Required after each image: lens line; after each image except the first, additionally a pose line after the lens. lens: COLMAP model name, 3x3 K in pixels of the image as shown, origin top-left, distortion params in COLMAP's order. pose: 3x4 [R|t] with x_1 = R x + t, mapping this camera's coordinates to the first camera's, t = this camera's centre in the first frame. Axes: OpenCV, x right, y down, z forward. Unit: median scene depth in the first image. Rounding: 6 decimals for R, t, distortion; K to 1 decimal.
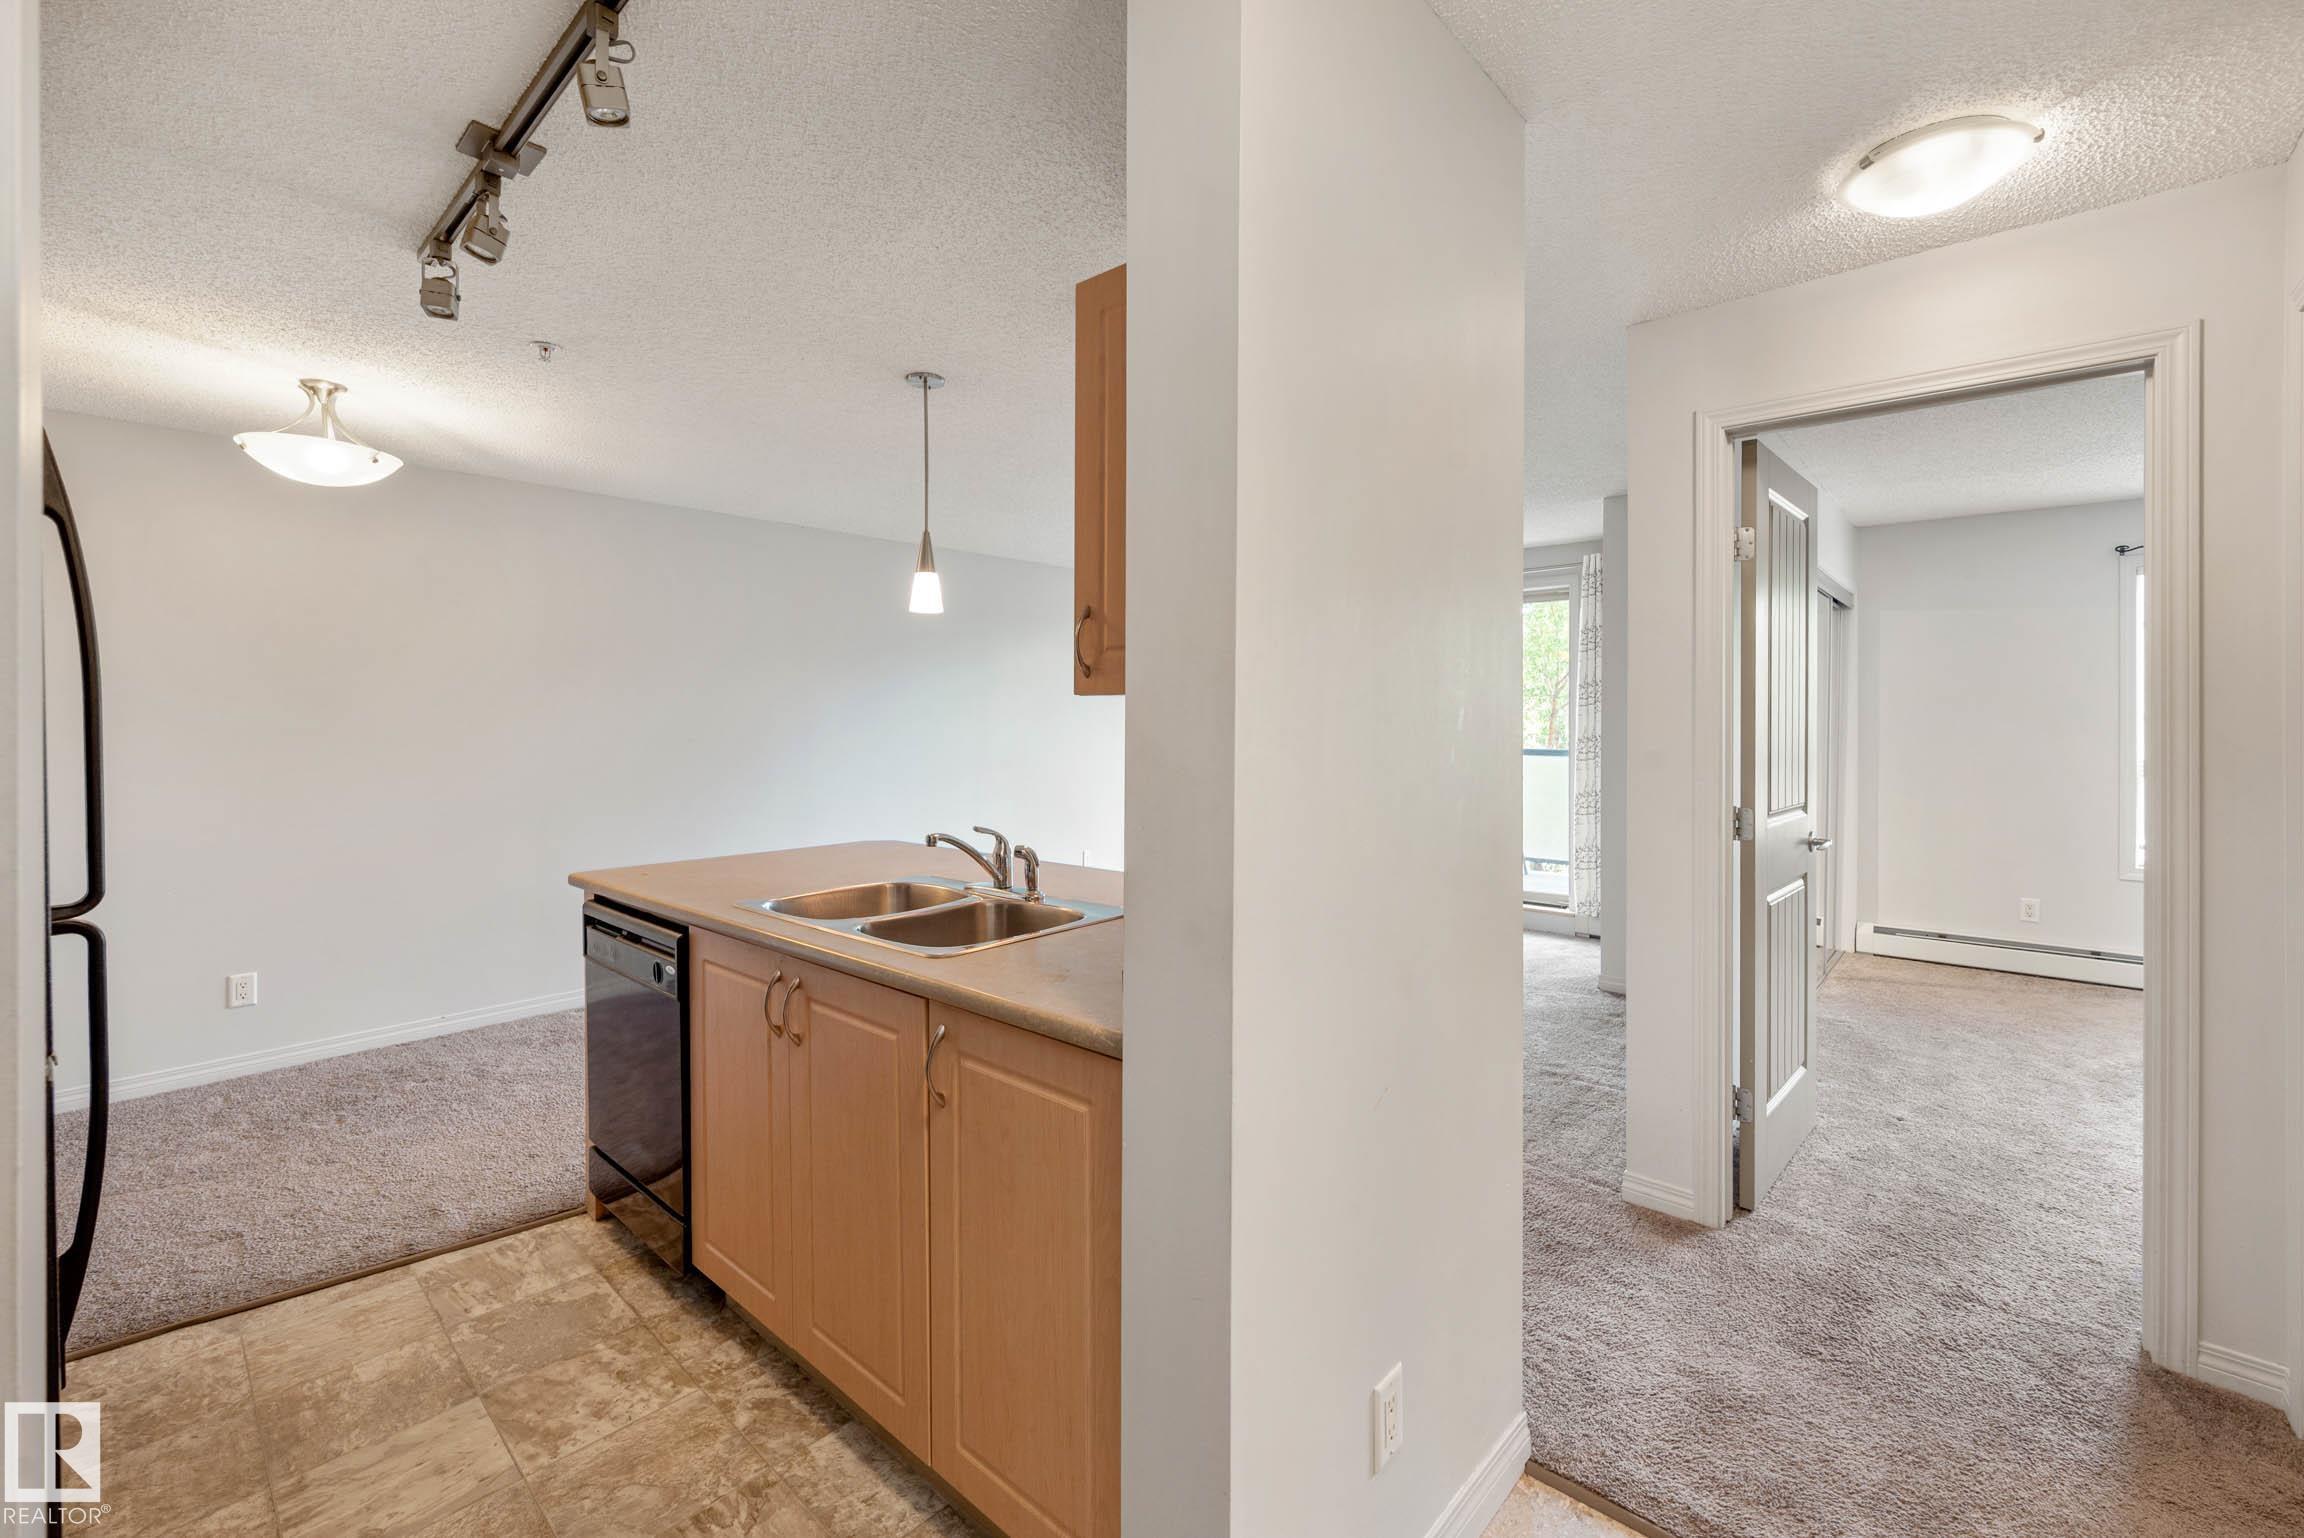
lens RADIAL K [[966.4, 0, 1146.1], [0, 966.4, 724.4], [0, 0, 1]] dist [0.001716, 0.000856]
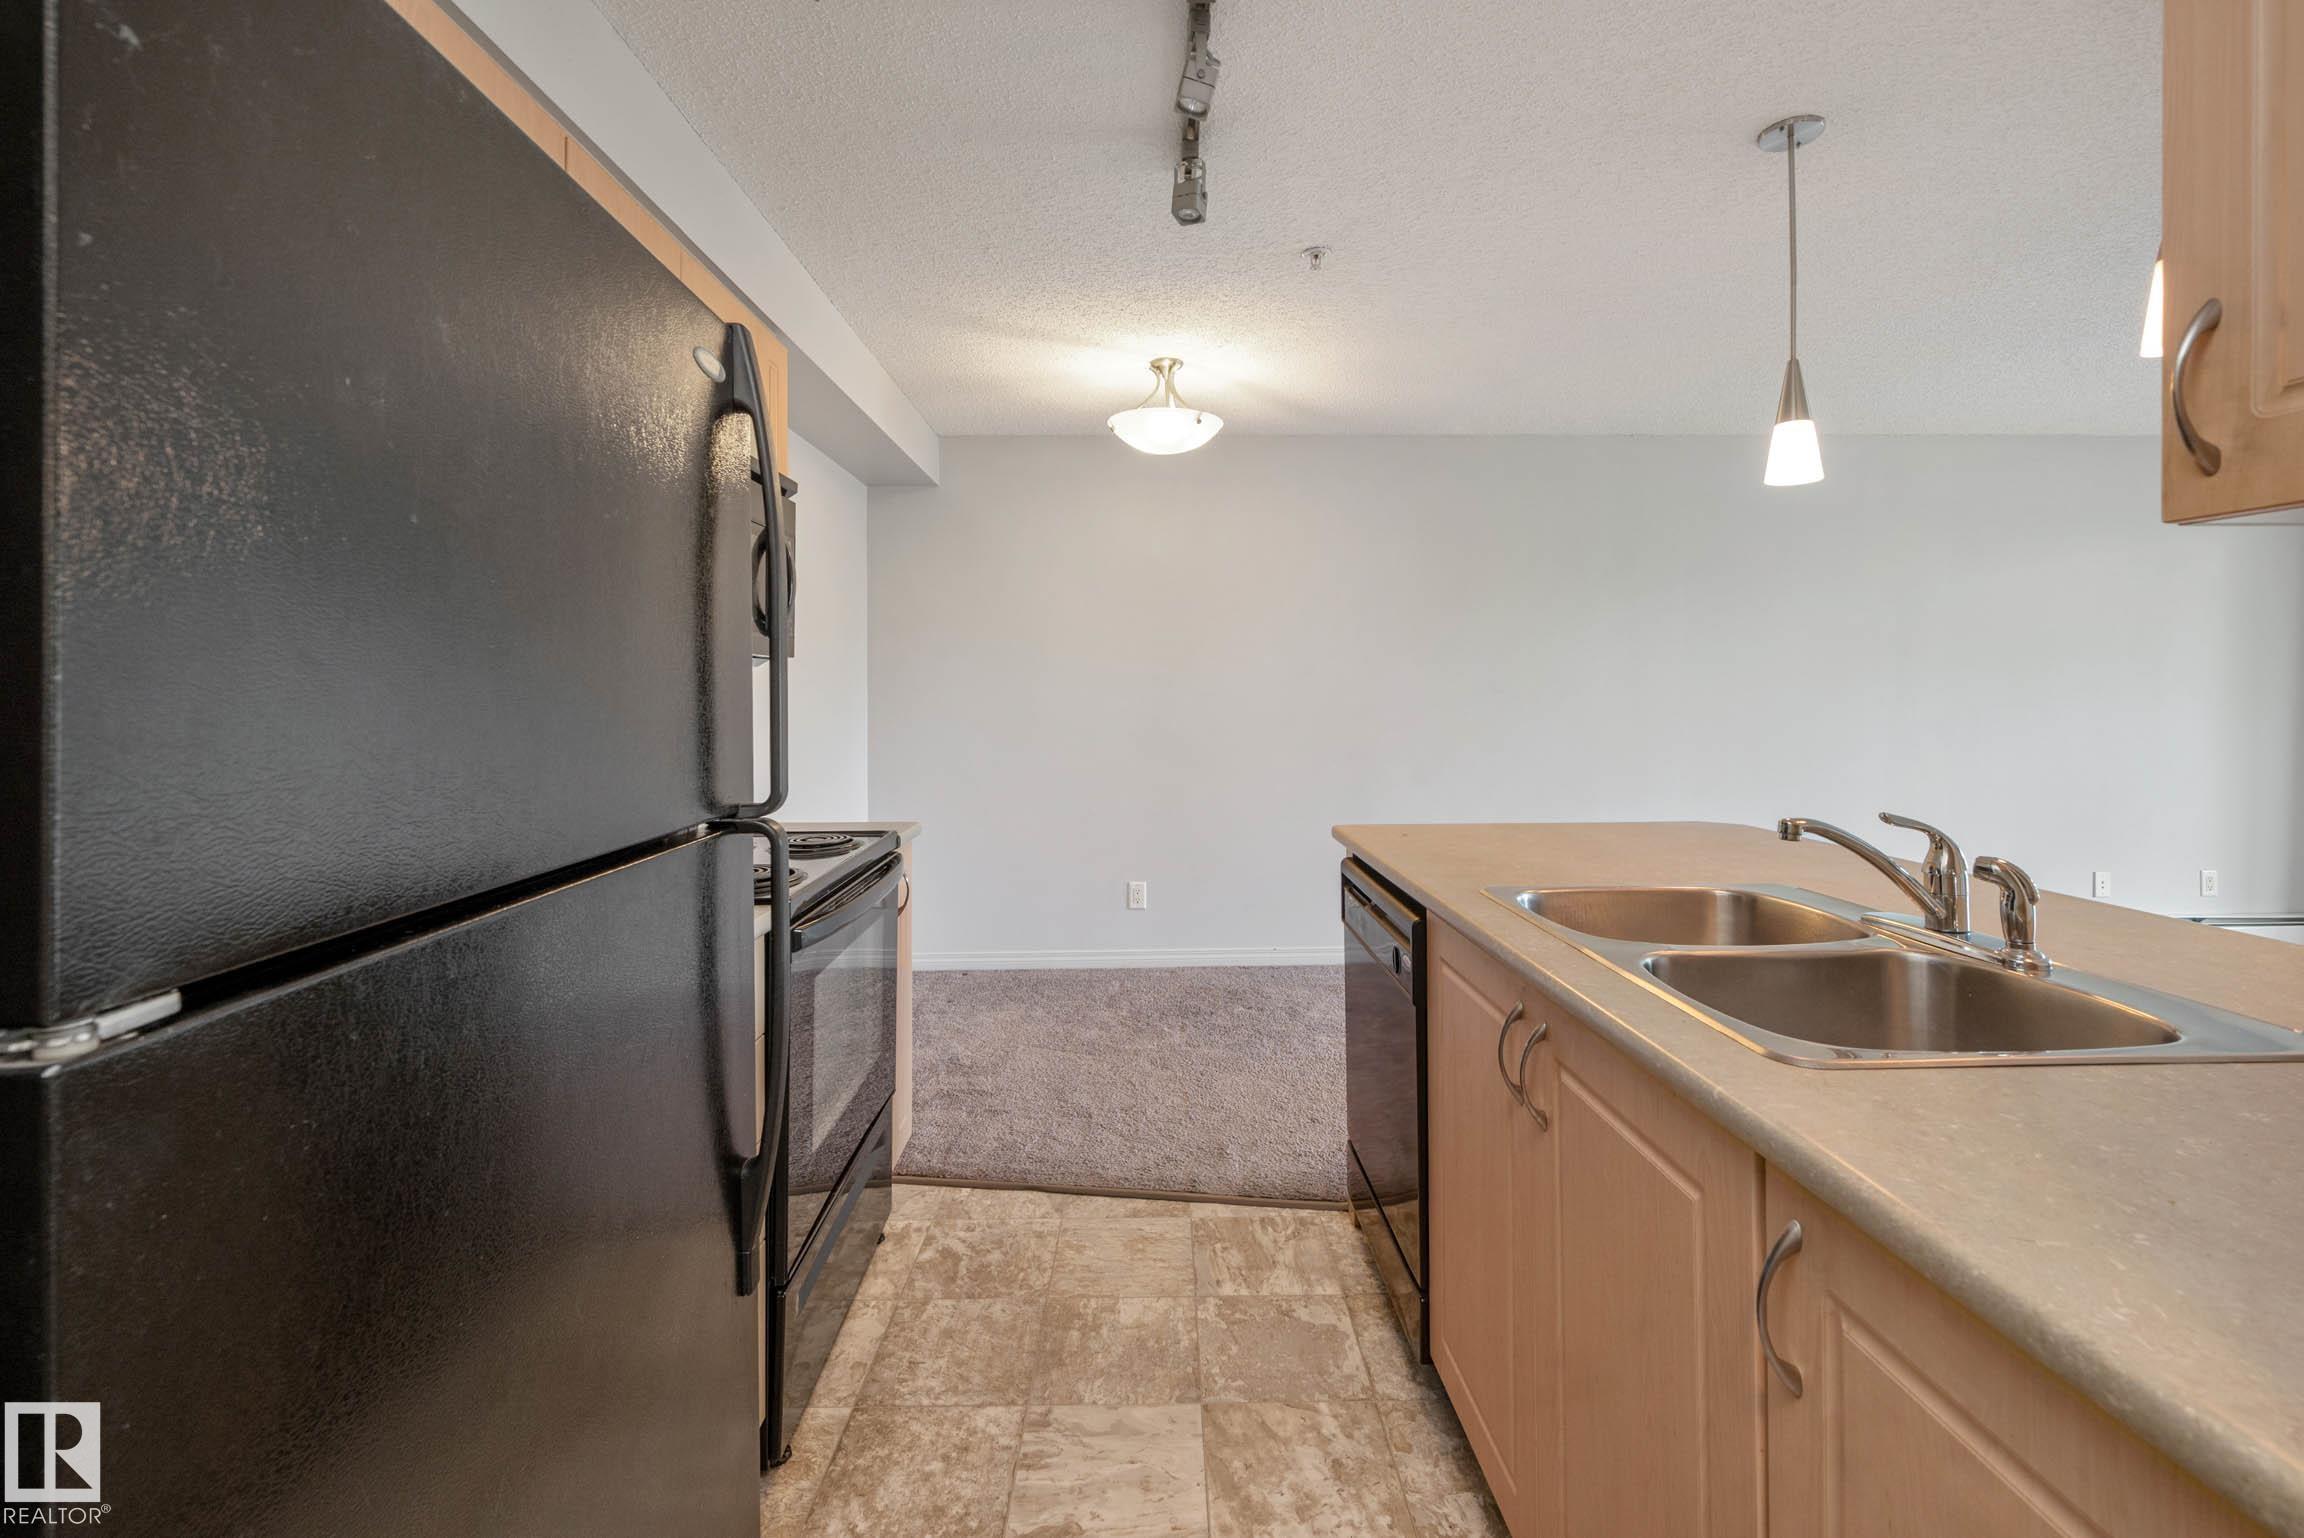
lens RADIAL K [[979.9, 0, 1160.8], [0, 979.9, 685.5], [0, 0, 1]] dist [-0.000717, -0.000275]
pose [[0.686619, -0.003752, -0.727008, -0.052380], [-0.000998, 0.999981, -0.006104, 0.036298], [0.727017, 0.004917, 0.686602, 0.310698]]
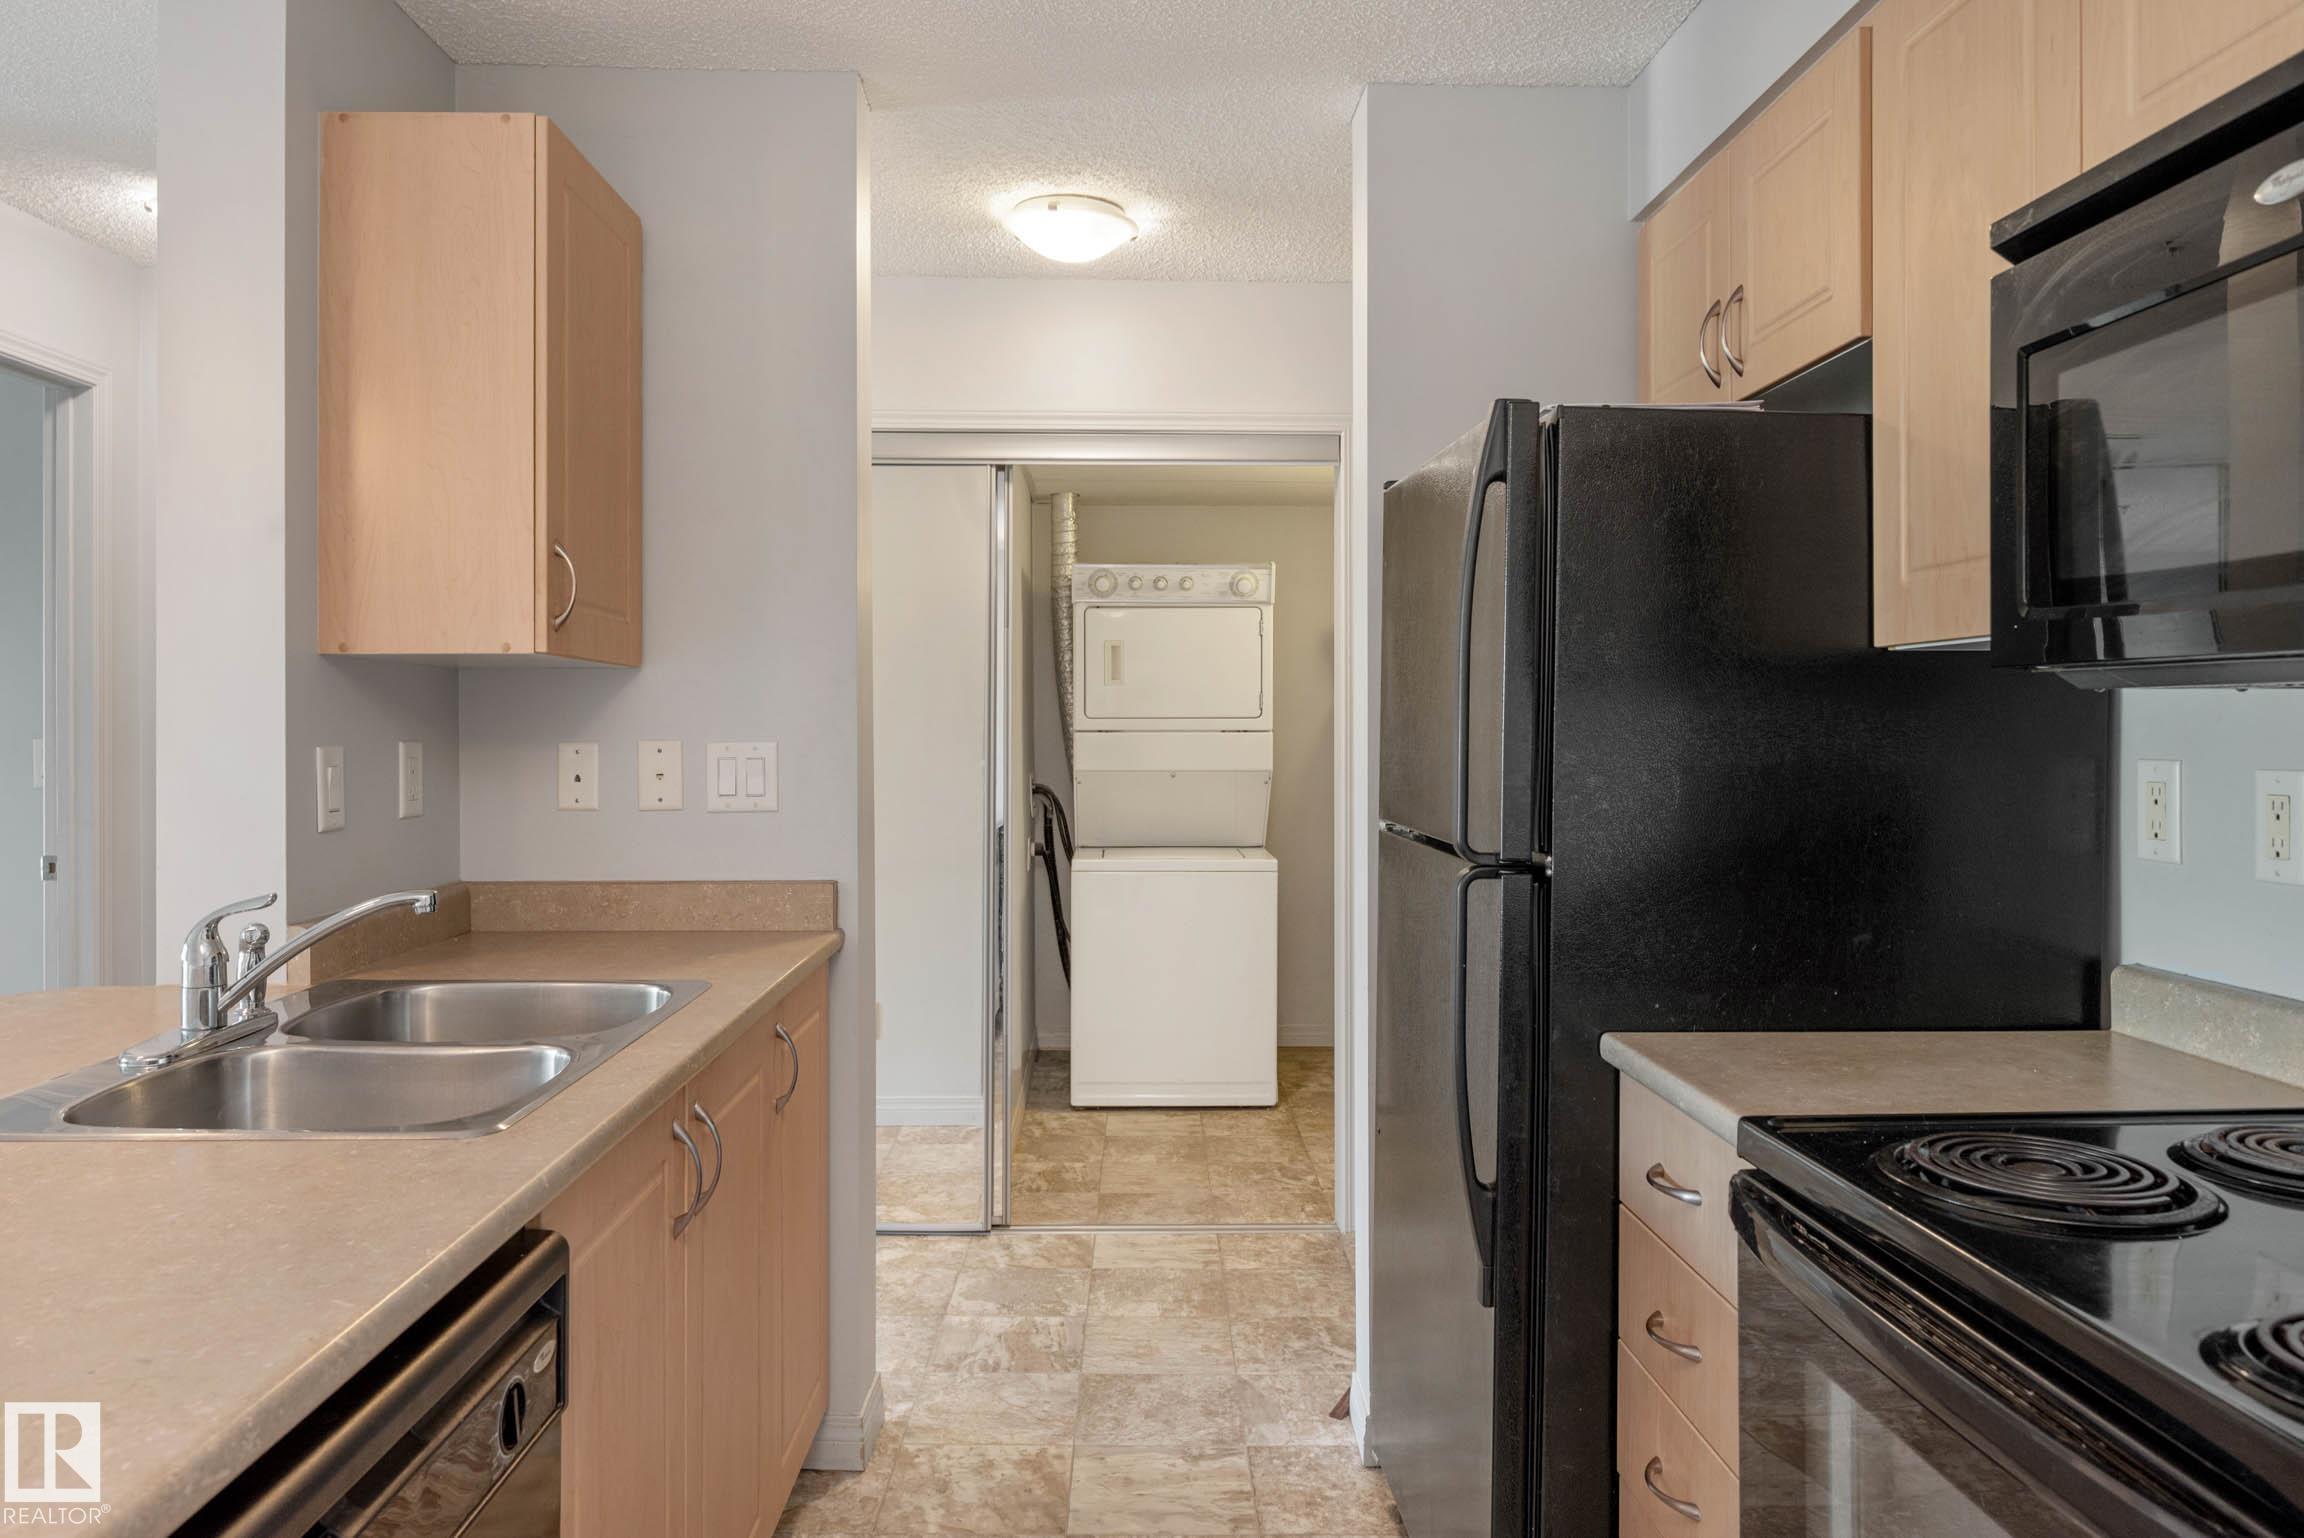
lens RADIAL K [[1578.6, 0, 1149.5], [0, 1578.6, 731.6], [0, 0, 1]] dist [-0.001251, -0.001316]
pose [[-0.688972, -0.000556, 0.724787, -1.063337], [0.004976, 0.999973, 0.005497, 0.022581], [-0.724771, 0.007394, -0.688951, 1.230887]]
